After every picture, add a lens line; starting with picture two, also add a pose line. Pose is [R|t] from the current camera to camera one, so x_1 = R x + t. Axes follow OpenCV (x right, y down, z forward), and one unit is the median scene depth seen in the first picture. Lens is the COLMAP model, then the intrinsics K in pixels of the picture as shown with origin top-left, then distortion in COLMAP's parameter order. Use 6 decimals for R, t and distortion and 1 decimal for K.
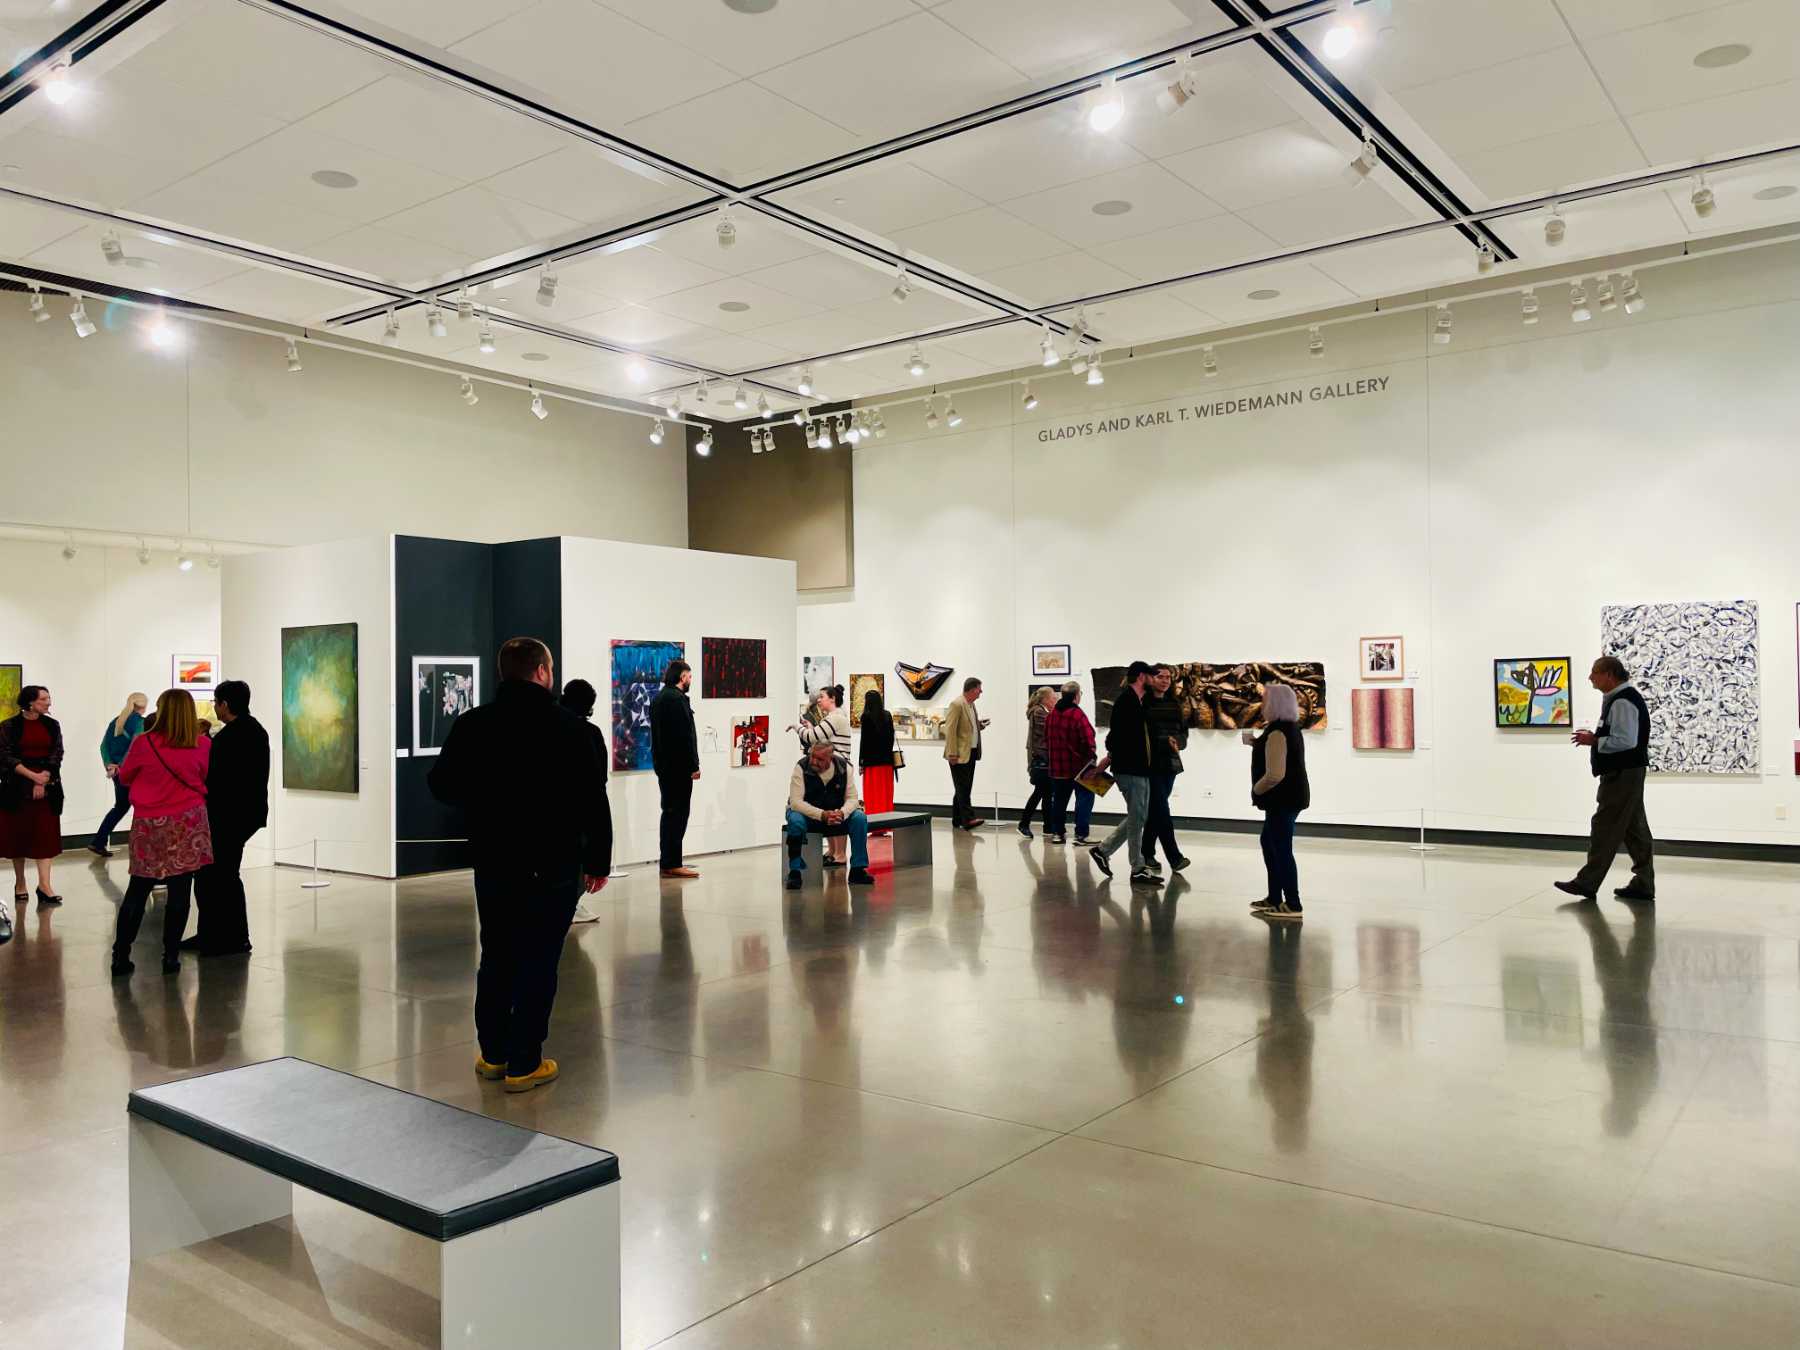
lens RADIAL K [[1365.7, 0, 892.8], [0, 1365.7, 681.6], [0, 0, 1]] dist [0.094828, -0.123298]
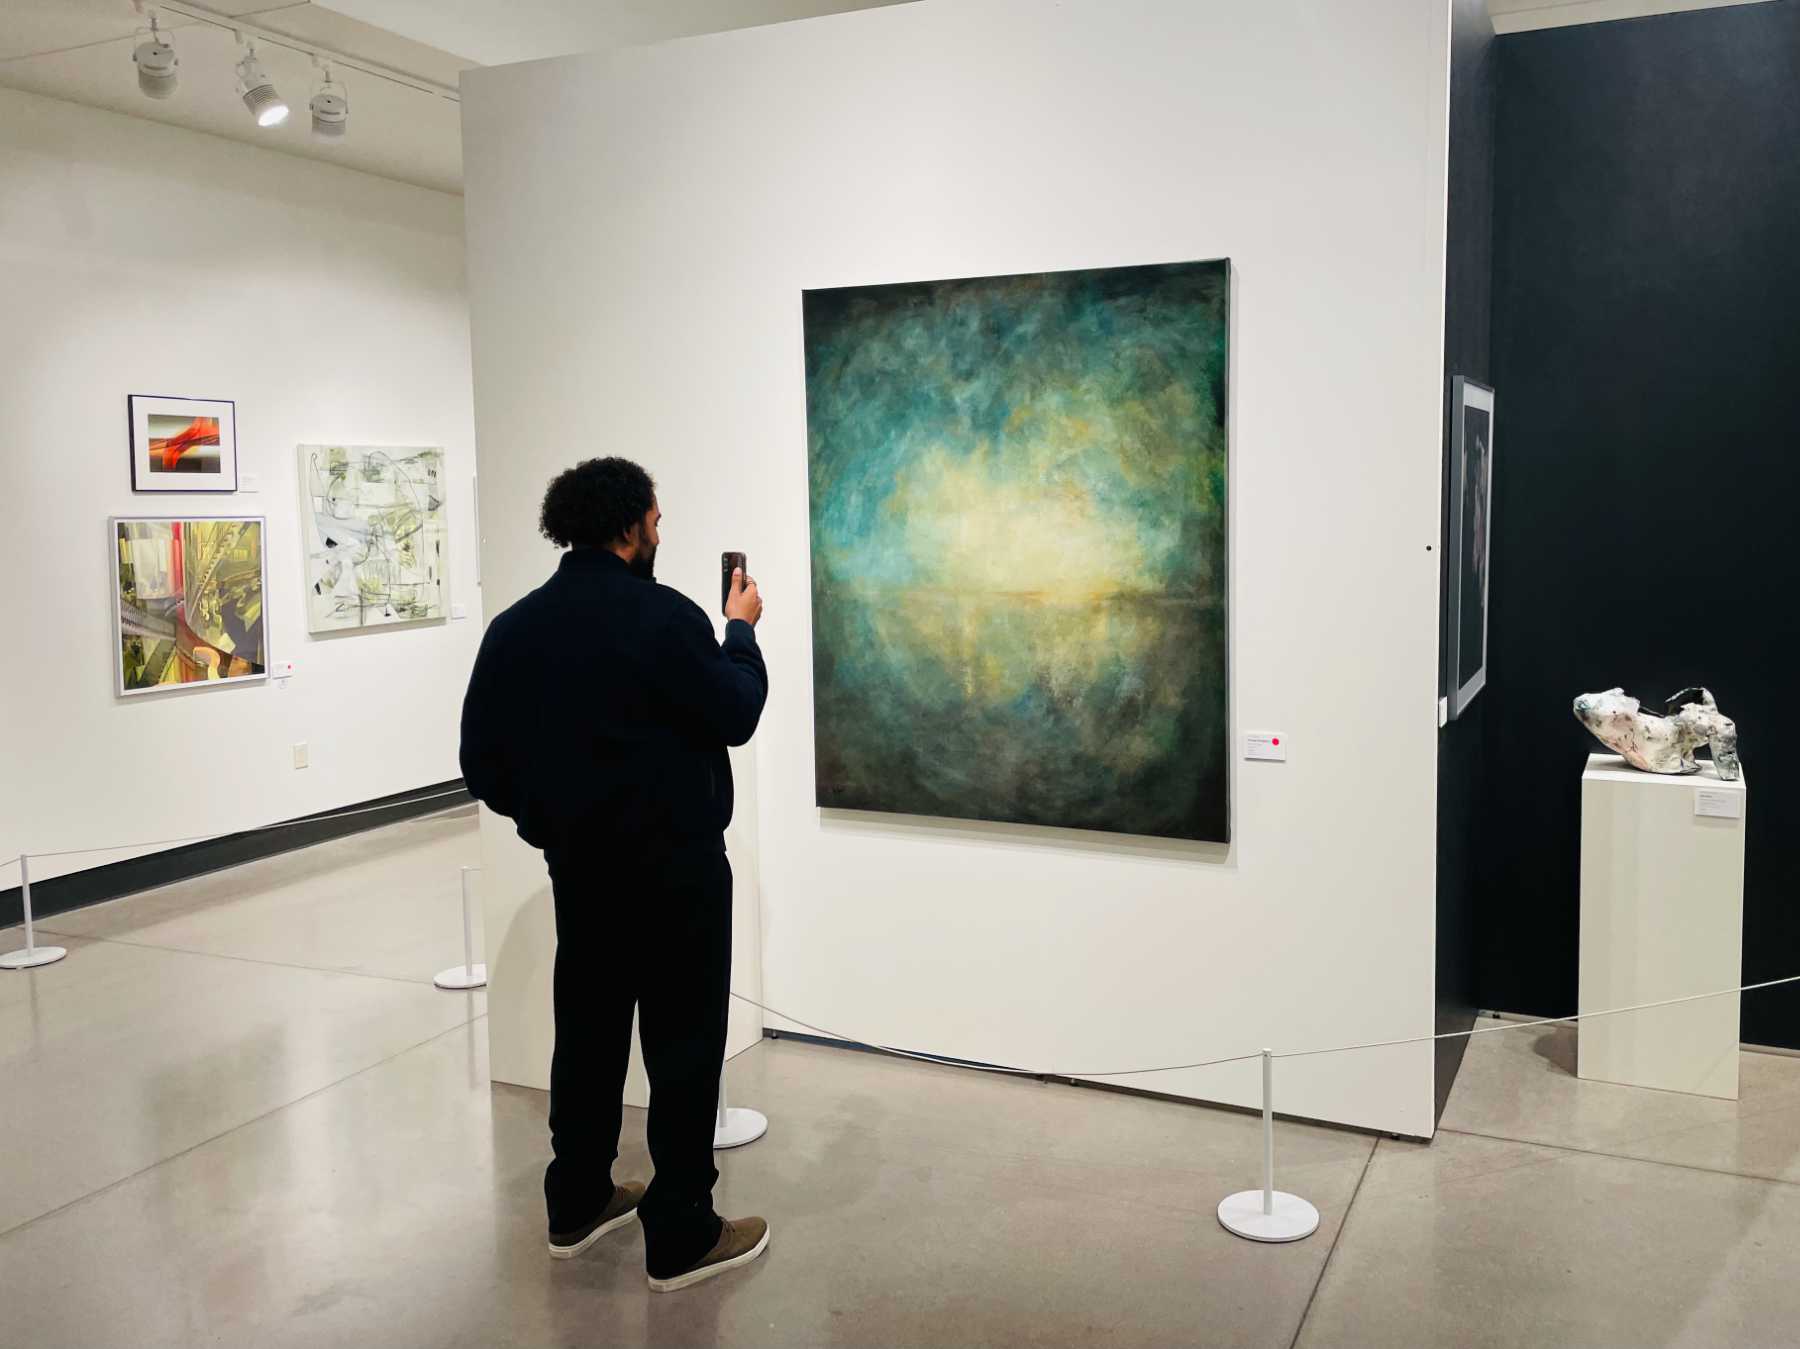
lens RADIAL K [[1624.3, 0, 948.3], [0, 1624.3, 635.7], [0, 0, 1]] dist [0.060571, -0.008641]
pose [[0.977140, -0.020861, 0.211572, -0.506641], [0.000399, 0.995352, 0.096303, 0.002494], [-0.212597, -0.094017, 0.972606, 0.660318]]
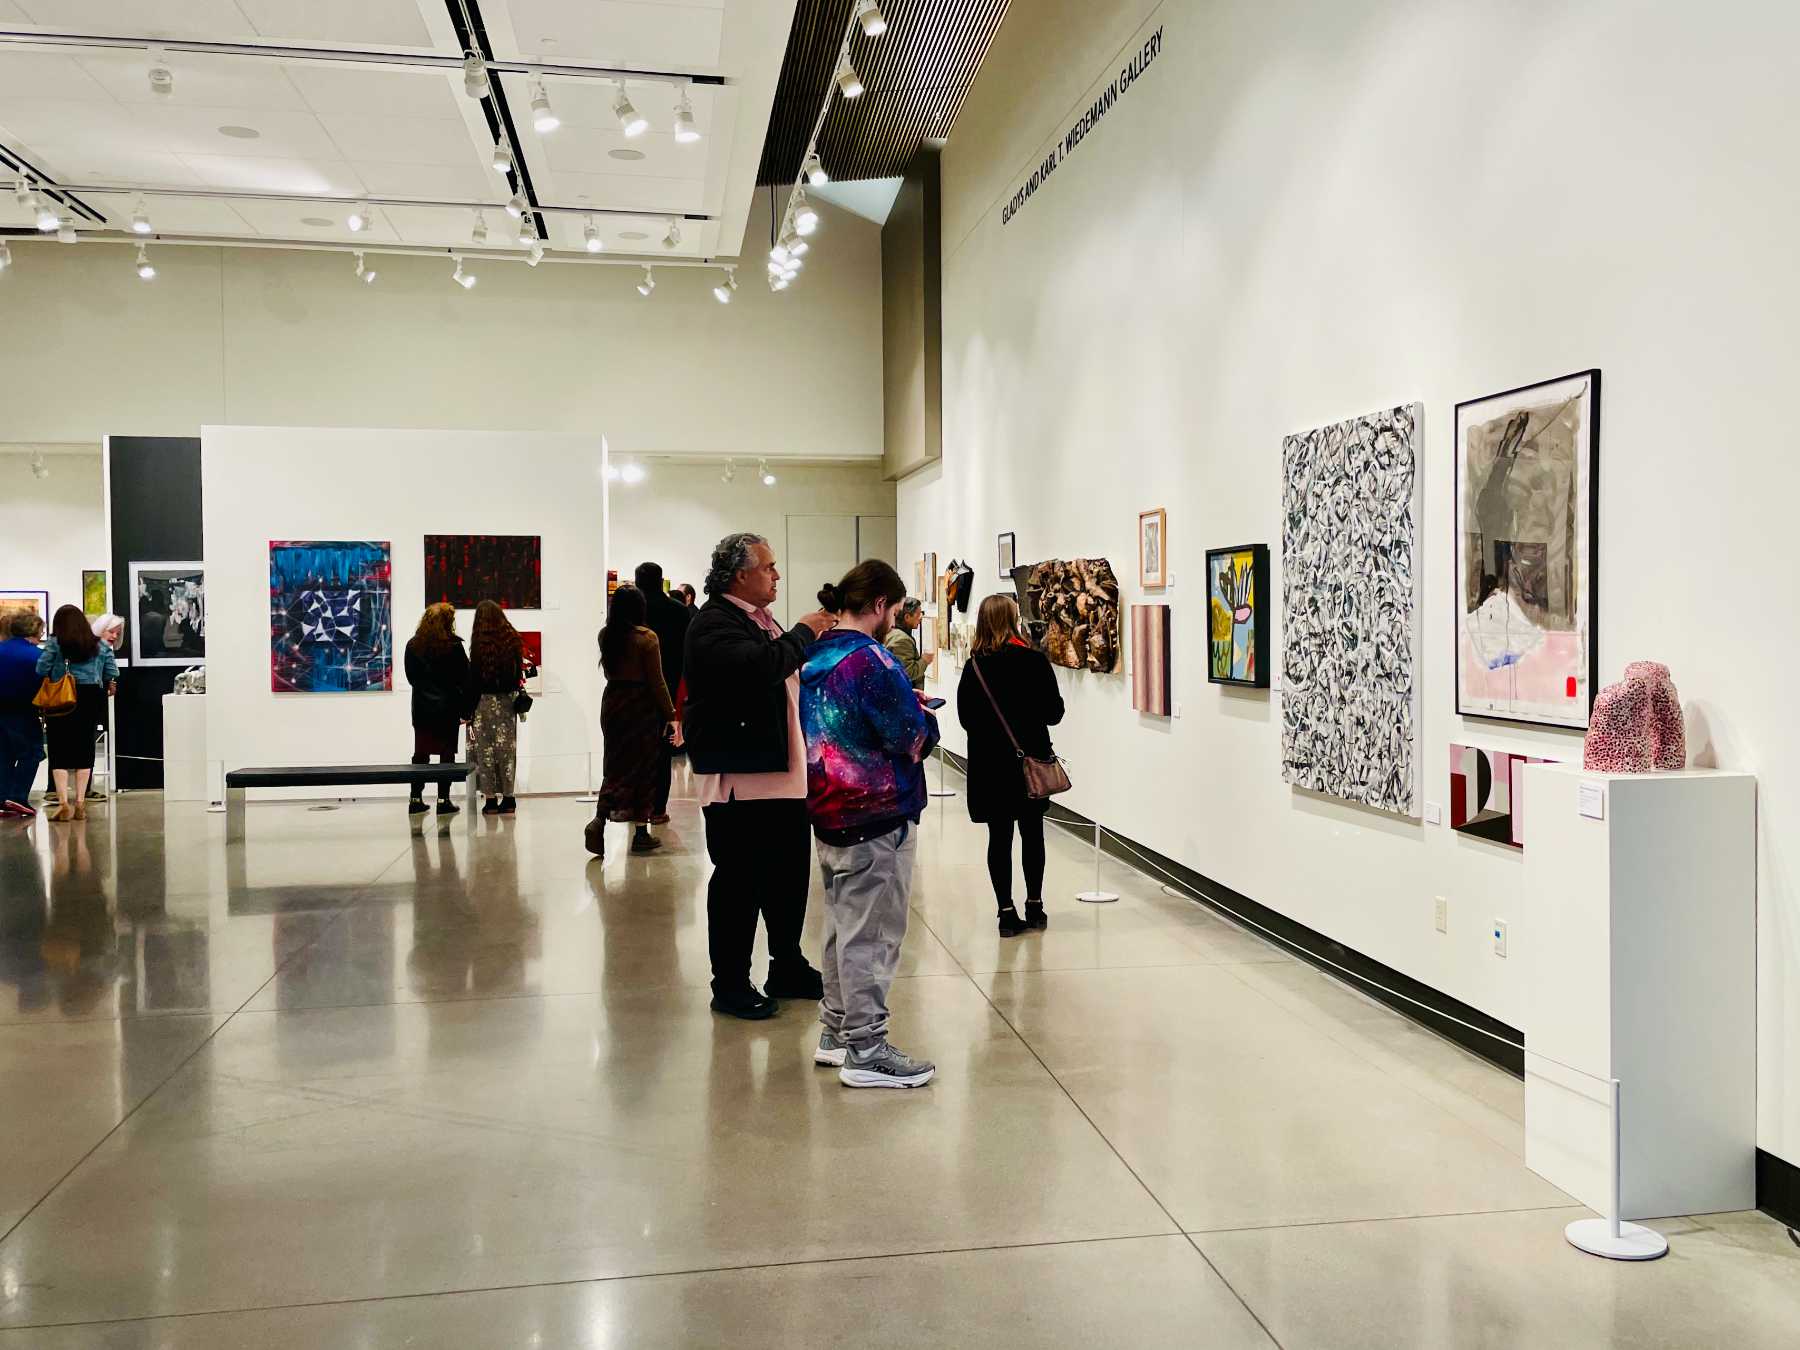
lens RADIAL K [[1624.3, 0, 948.3], [0, 1624.3, 636.2], [0, 0, 1]] dist [0.060571, -0.008641]
pose [[0.740808, 0.022537, -0.671339, 0.812166], [0.001940, 0.999361, 0.035690, -0.006443], [0.671715, -0.027742, 0.740290, 0.515649]]
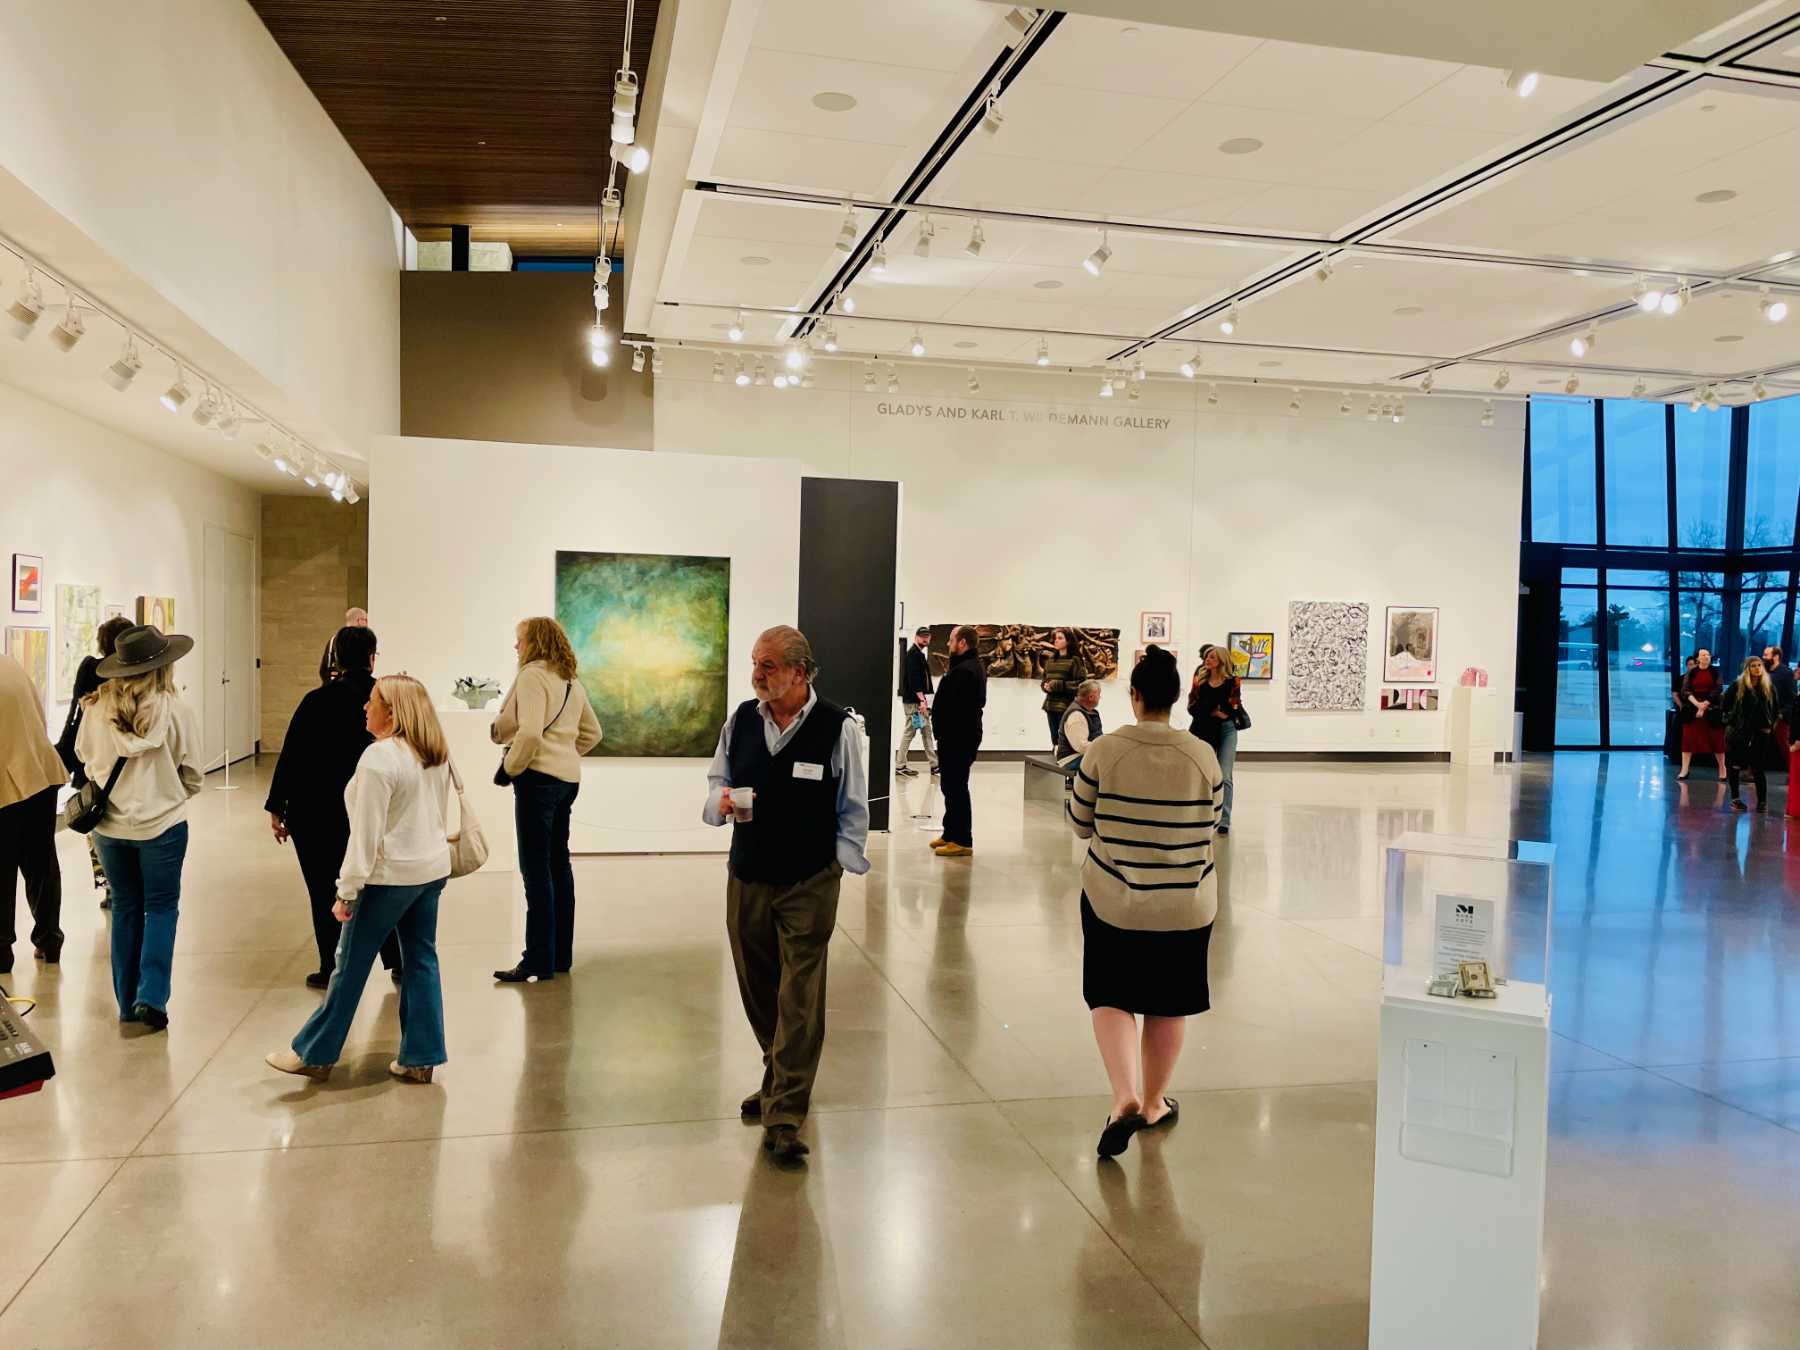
lens RADIAL K [[1365.7, 0, 892.8], [0, 1365.7, 681.6], [0, 0, 1]] dist [0.094828, -0.123298]
pose [[0.634245, -0.000576, 0.773132, -0.948401], [-0.039301, 0.998683, 0.032984, 0.001873], [-0.772132, -0.051305, 0.633387, 0.381701]]
